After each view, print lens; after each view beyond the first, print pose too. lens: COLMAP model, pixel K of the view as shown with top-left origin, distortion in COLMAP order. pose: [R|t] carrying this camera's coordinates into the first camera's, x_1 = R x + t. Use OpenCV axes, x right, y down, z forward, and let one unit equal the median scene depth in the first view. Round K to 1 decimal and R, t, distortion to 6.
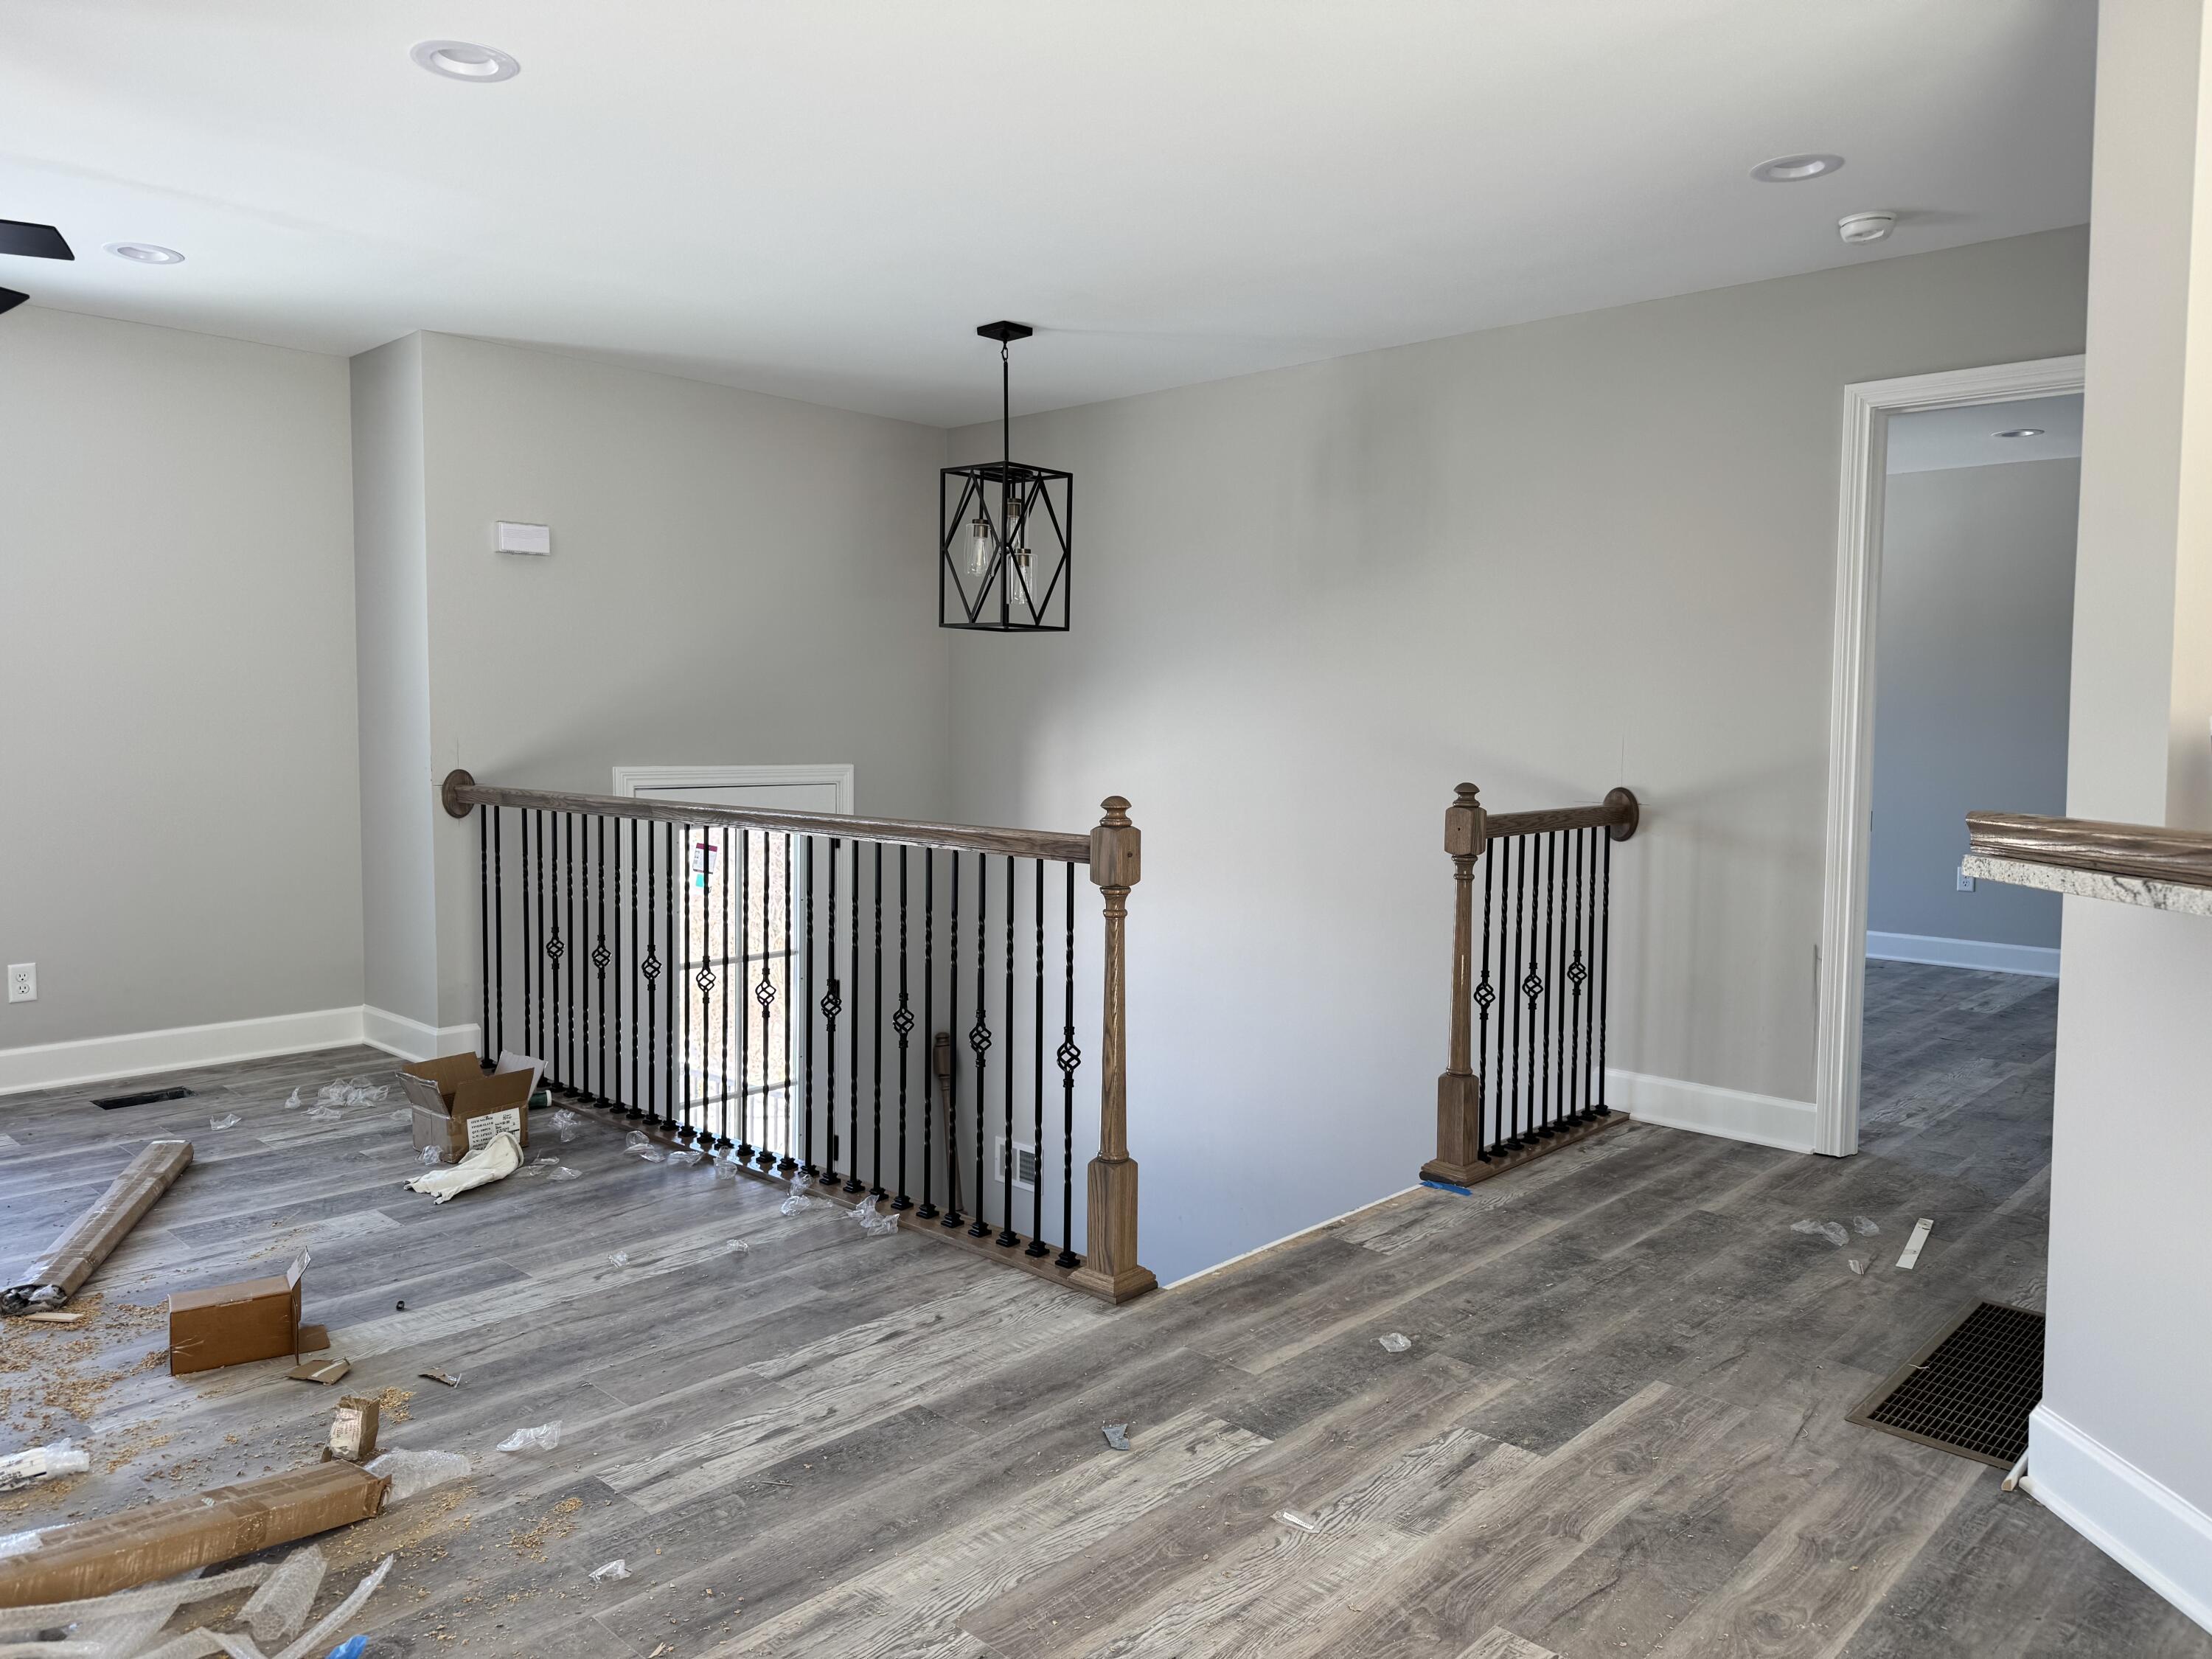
lens RADIAL K [[1564.1, 0, 1098.7], [0, 1564.1, 835.0], [0, 0, 1]] dist [0.093352, -0.104854]
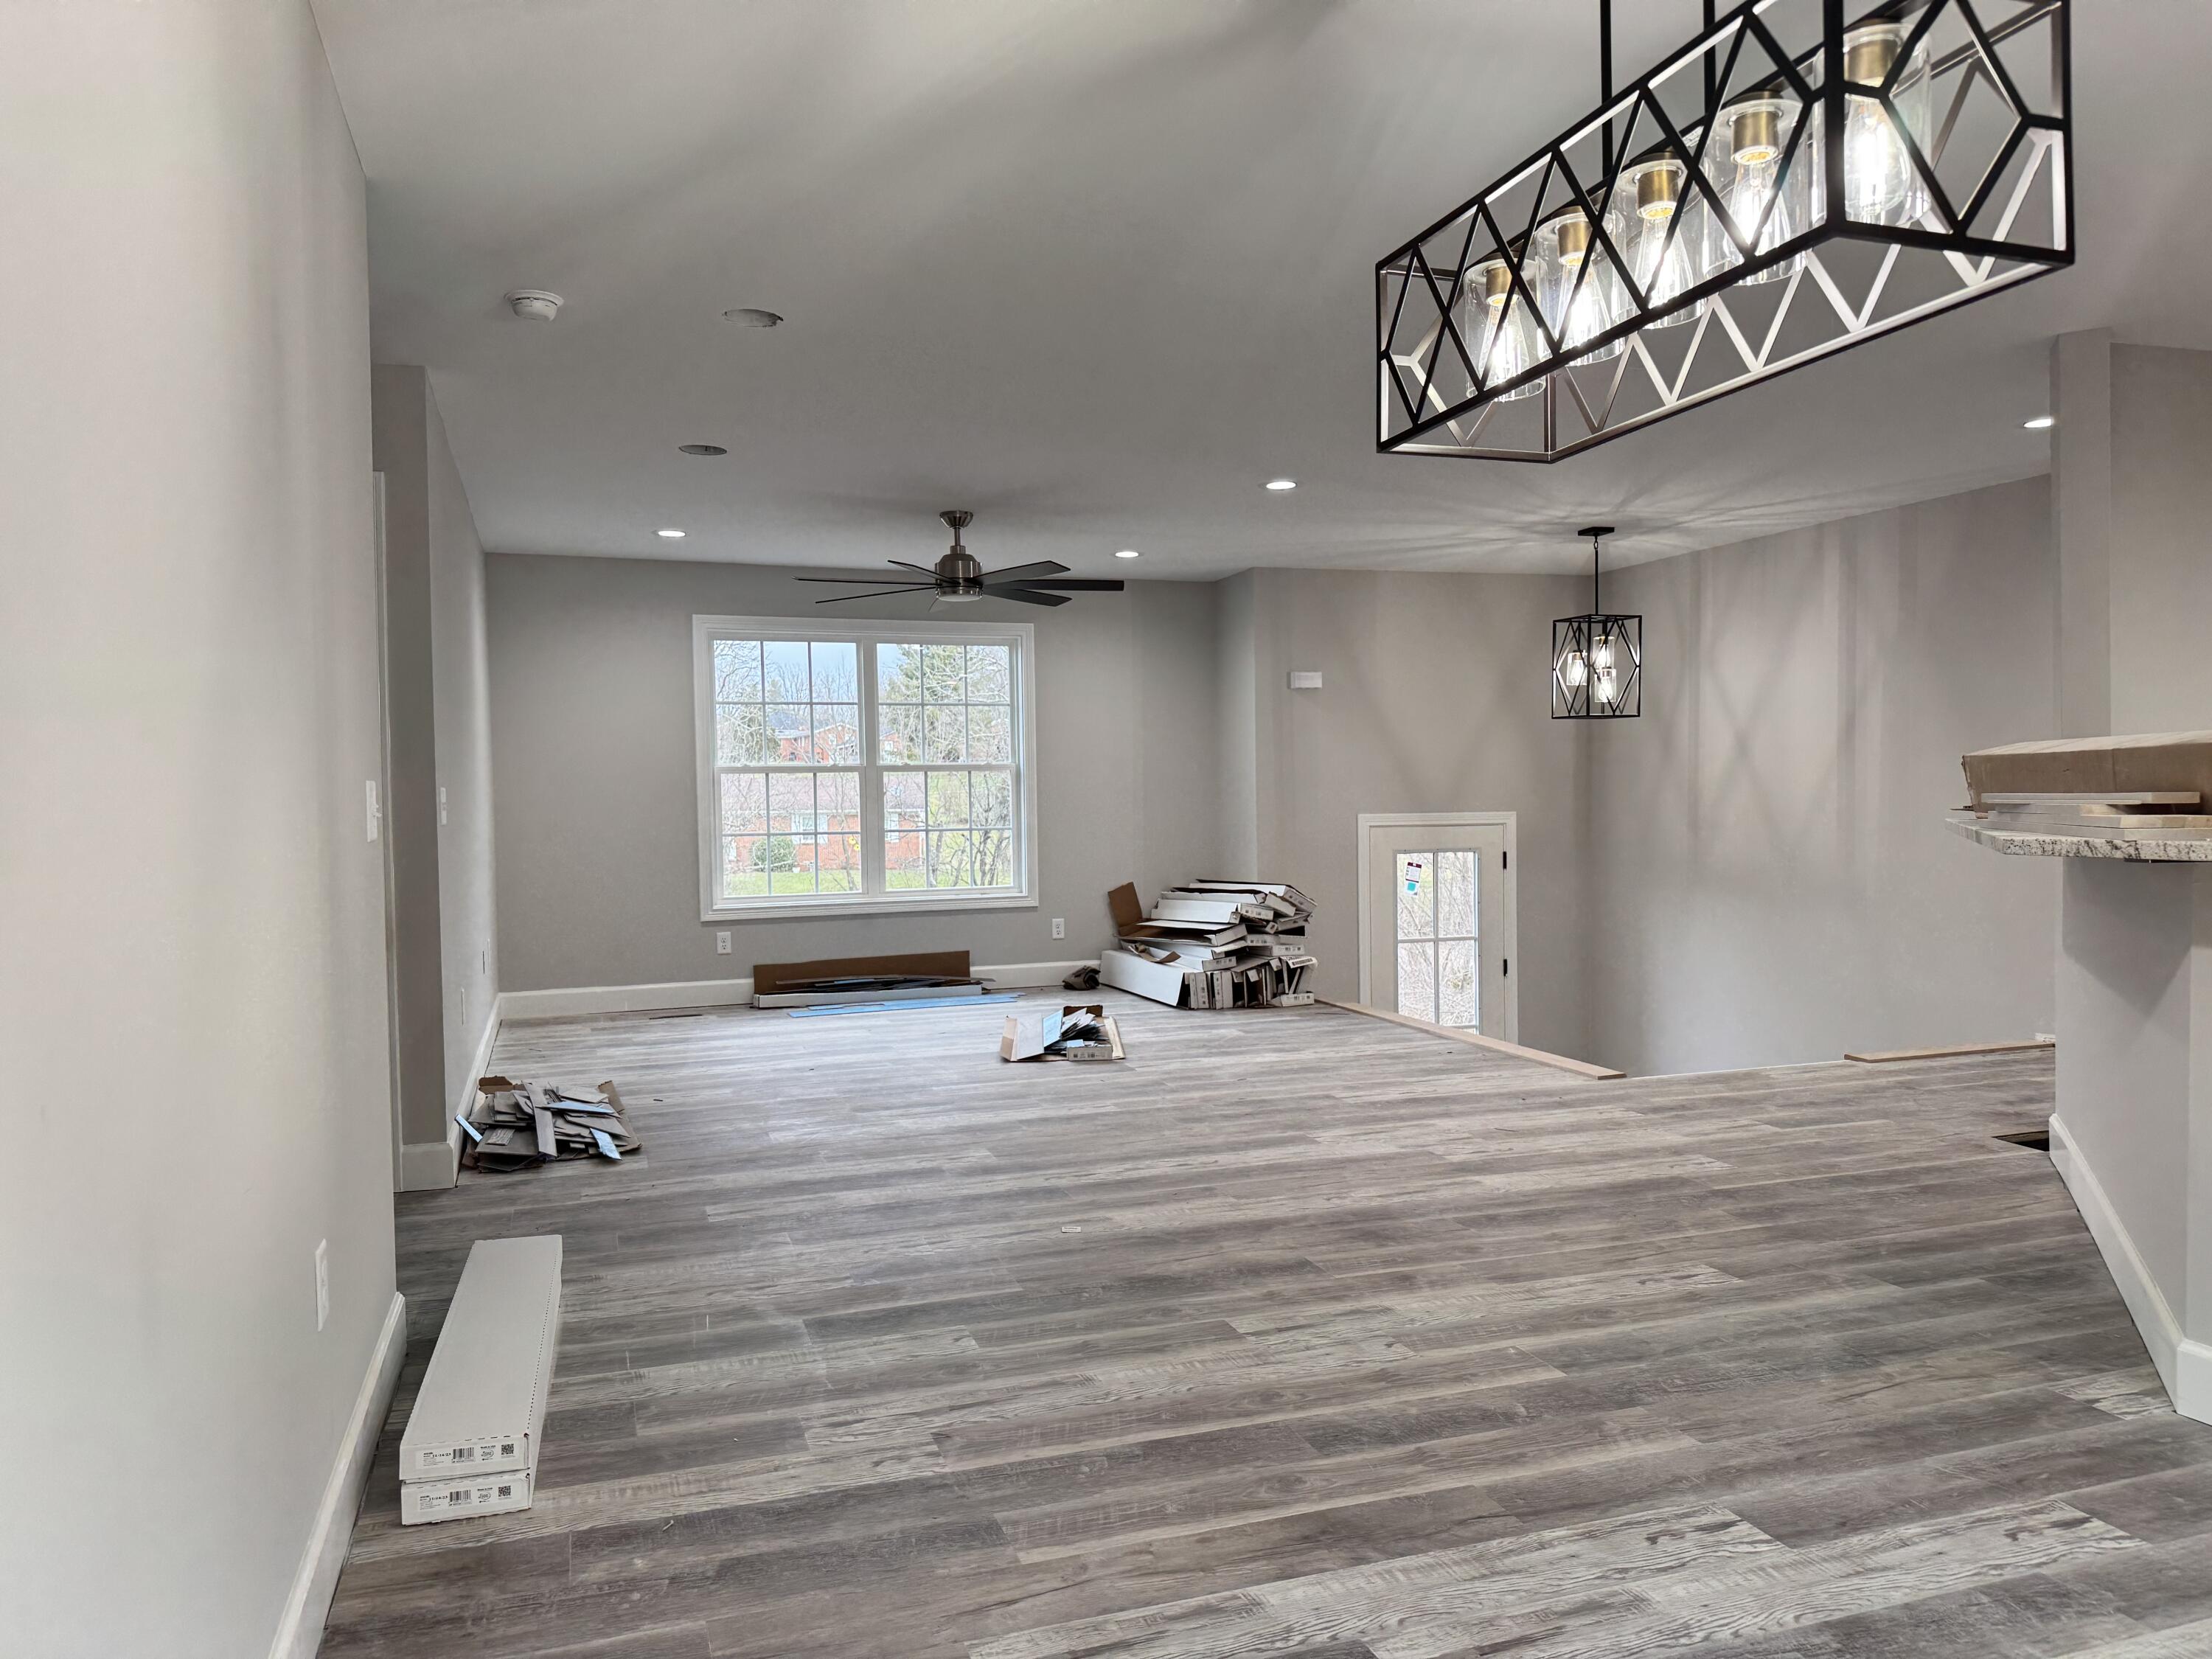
lens RADIAL K [[1564.1, 0, 1098.7], [0, 1564.1, 835.0], [0, 0, 1]] dist [0.093352, -0.104854]
pose [[0.886019, -0.010521, -0.463530, 0.304516], [-0.013898, 0.998691, -0.049234, 0.093120], [0.463441, 0.050065, 0.884713, -0.816601]]
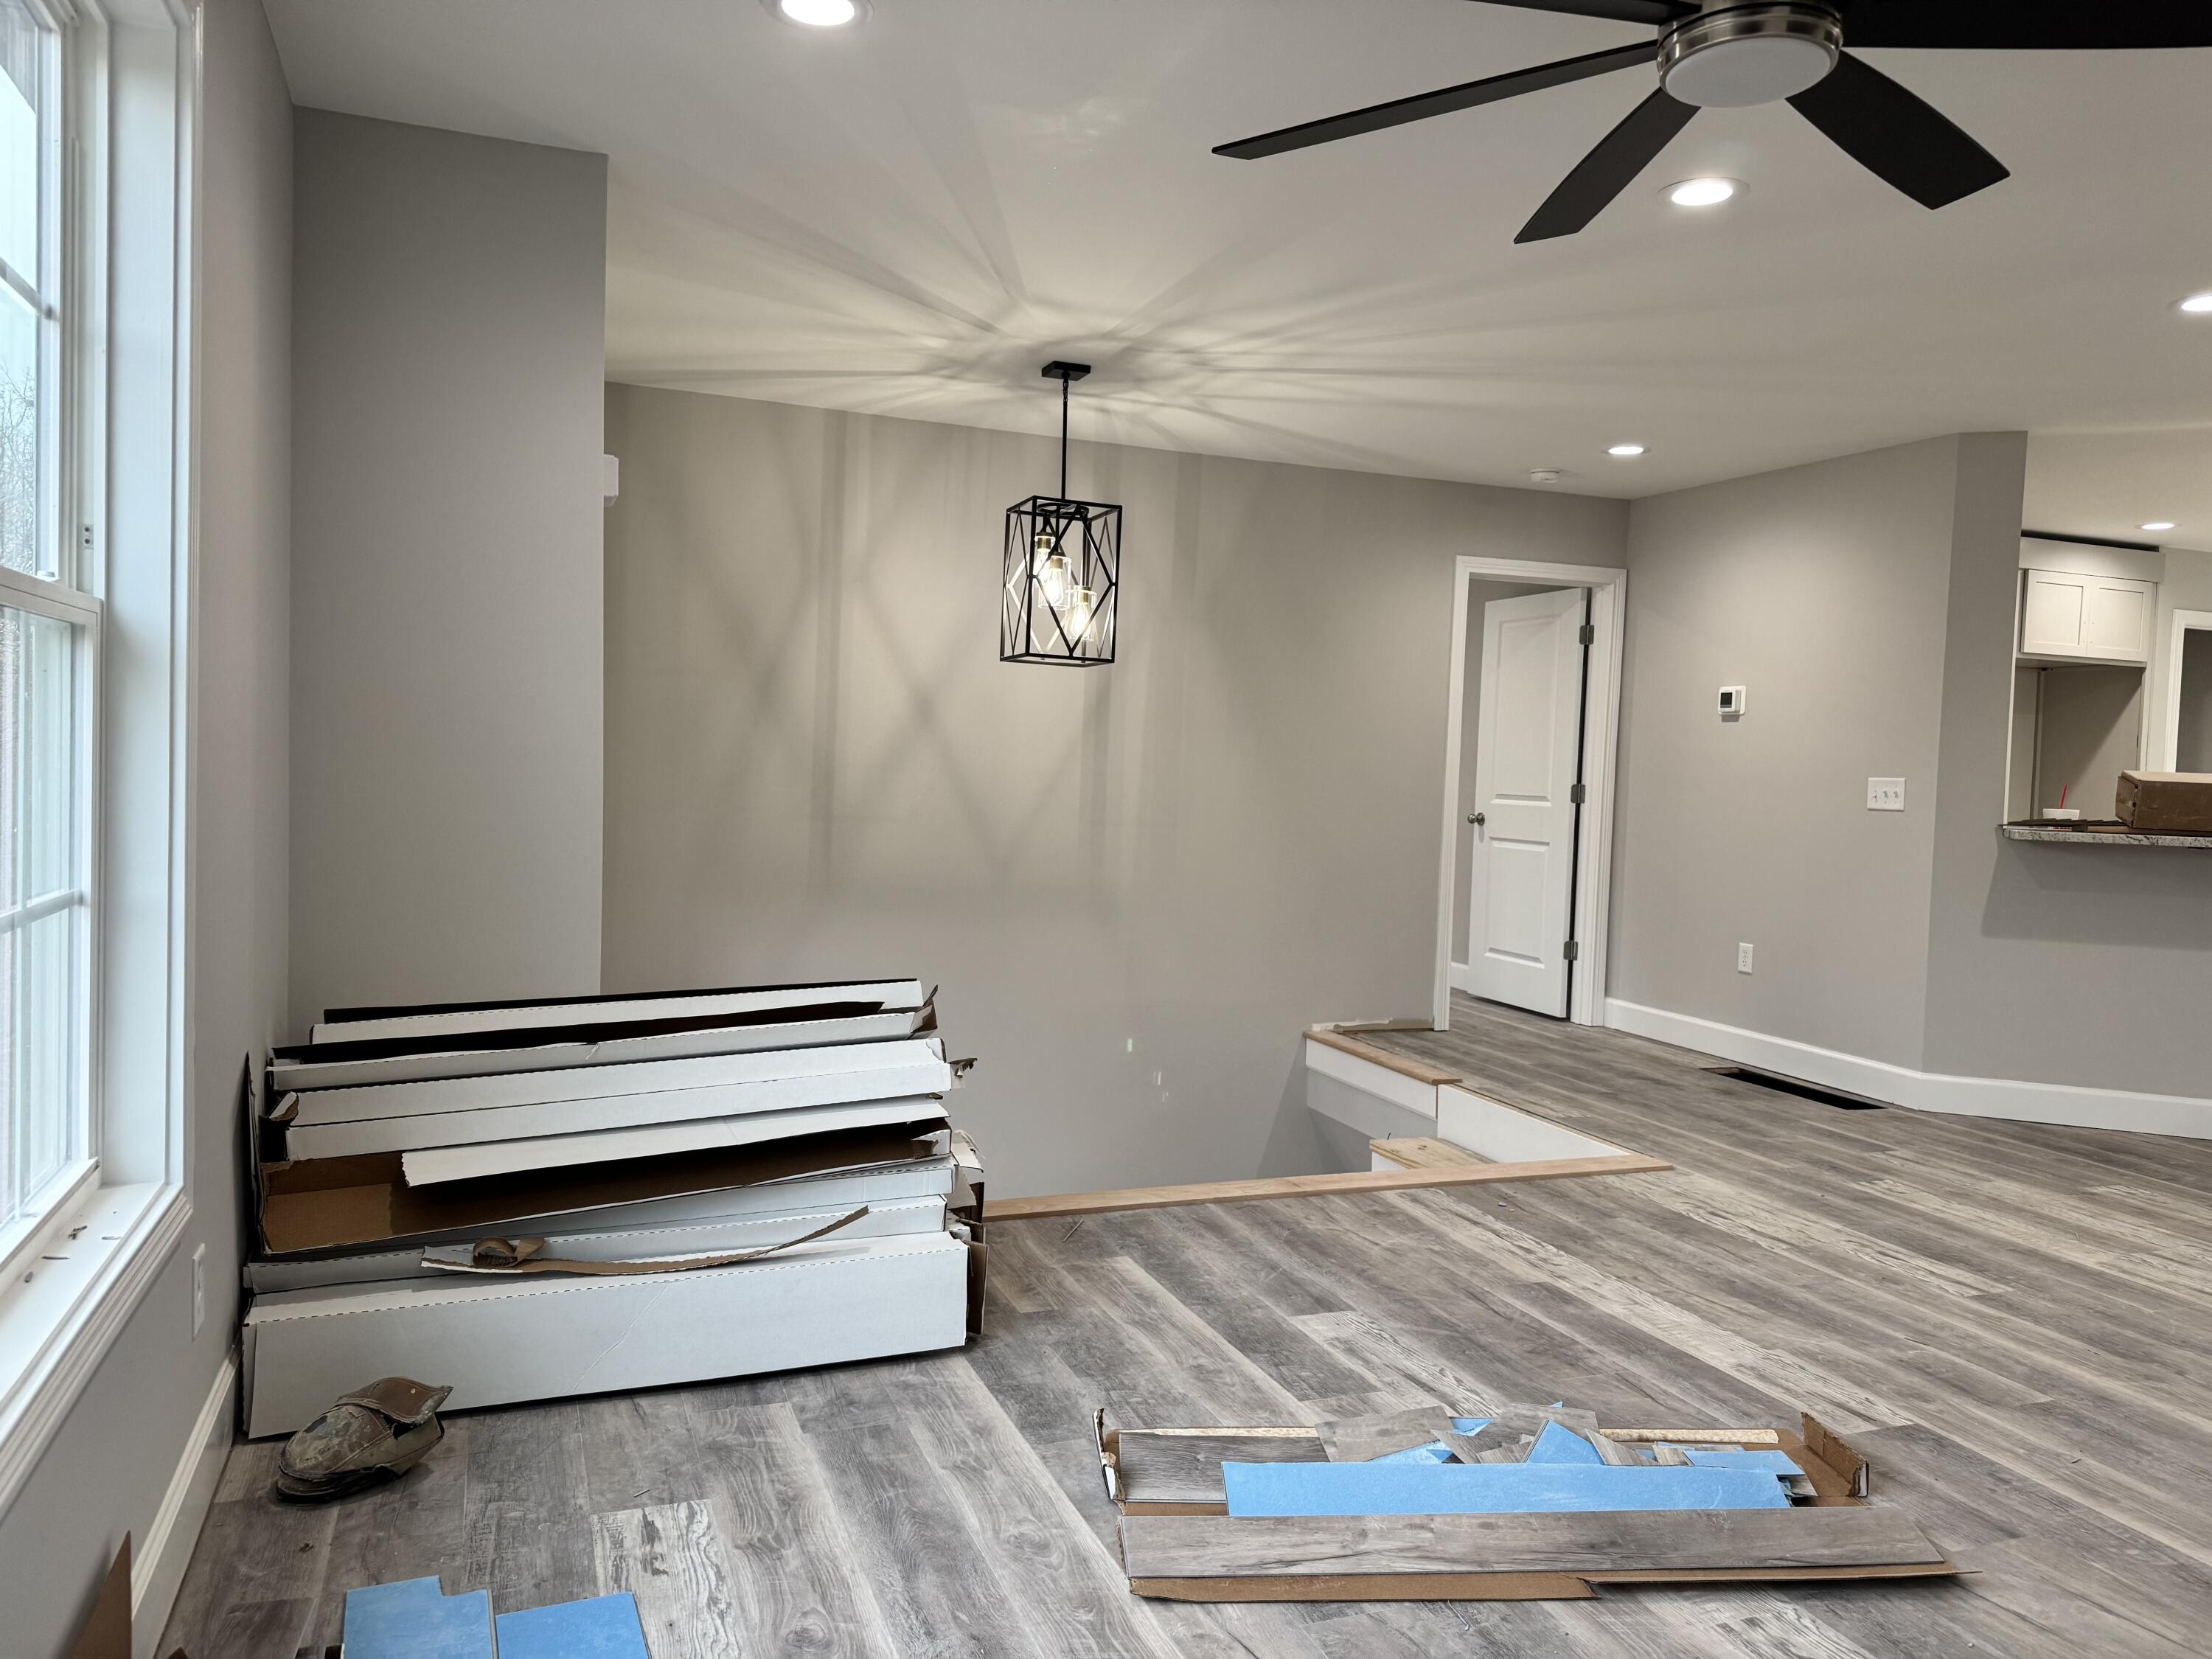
lens RADIAL K [[1564.1, 0, 1098.7], [0, 1564.1, 835.0], [0, 0, 1]] dist [0.093352, -0.104854]
pose [[0.427489, -0.049218, 0.902680, -1.281756], [0.050467, 0.998259, 0.030530, -0.064171], [-0.902611, 0.032505, 0.429228, 0.714015]]
